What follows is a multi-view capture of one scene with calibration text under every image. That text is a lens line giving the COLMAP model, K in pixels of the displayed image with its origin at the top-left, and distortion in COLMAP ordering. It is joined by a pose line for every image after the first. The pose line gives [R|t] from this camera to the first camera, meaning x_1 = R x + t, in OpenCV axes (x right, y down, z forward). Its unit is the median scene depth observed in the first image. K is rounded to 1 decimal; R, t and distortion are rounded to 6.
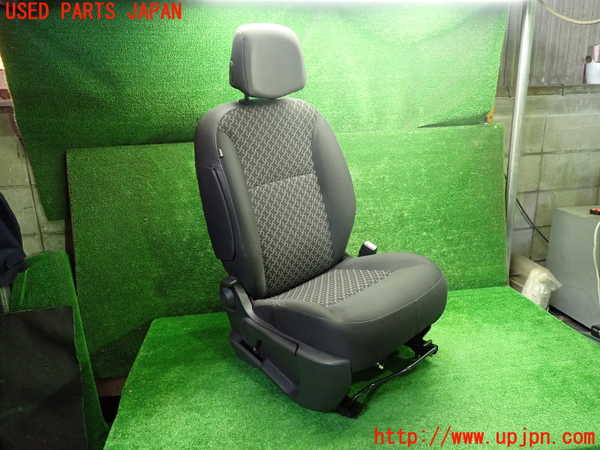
lens RADIAL K [[442.4, 0, 300.0], [0, 442.4, 225.0], [0, 0, 1]] dist [0.005597, -0.002653]
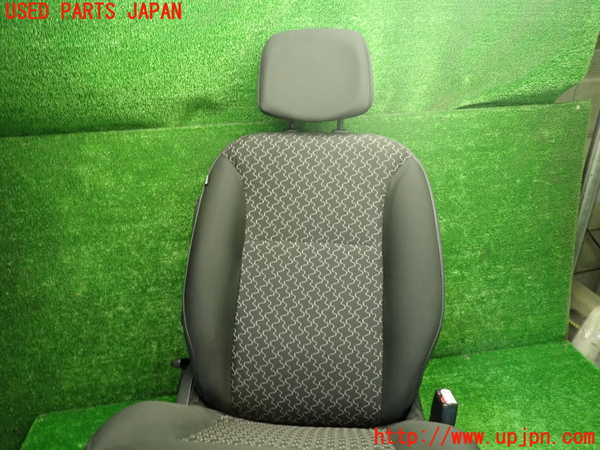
lens RADIAL K [[442.4, 0, 300.0], [0, 442.4, 225.0], [0, 0, 1]] dist [0.005597, -0.002653]
pose [[0.998918, 0.003889, 0.046350, 0.016756], [-0.011473, 0.986310, 0.164499, -0.155901], [-0.045076, -0.164853, 0.985288, 0.368364]]
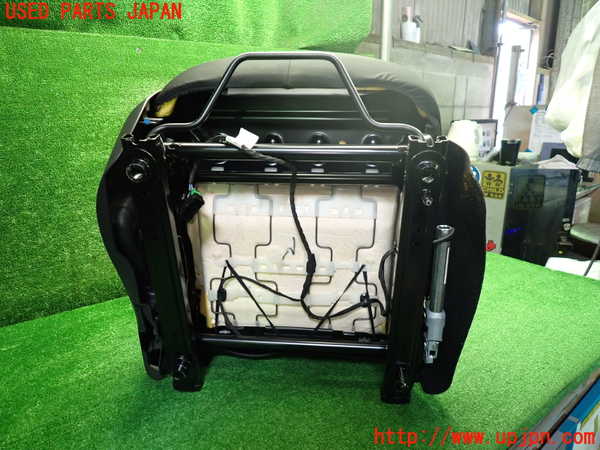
lens RADIAL K [[442.4, 0, 300.0], [0, 442.4, 225.0], [0, 0, 1]] dist [0.005597, -0.002653]
pose [[0.853304, -0.097110, 0.512290, -0.187728], [0.107864, 0.994127, 0.008783, 0.101787], [-0.510134, 0.047763, 0.858767, 0.293845]]
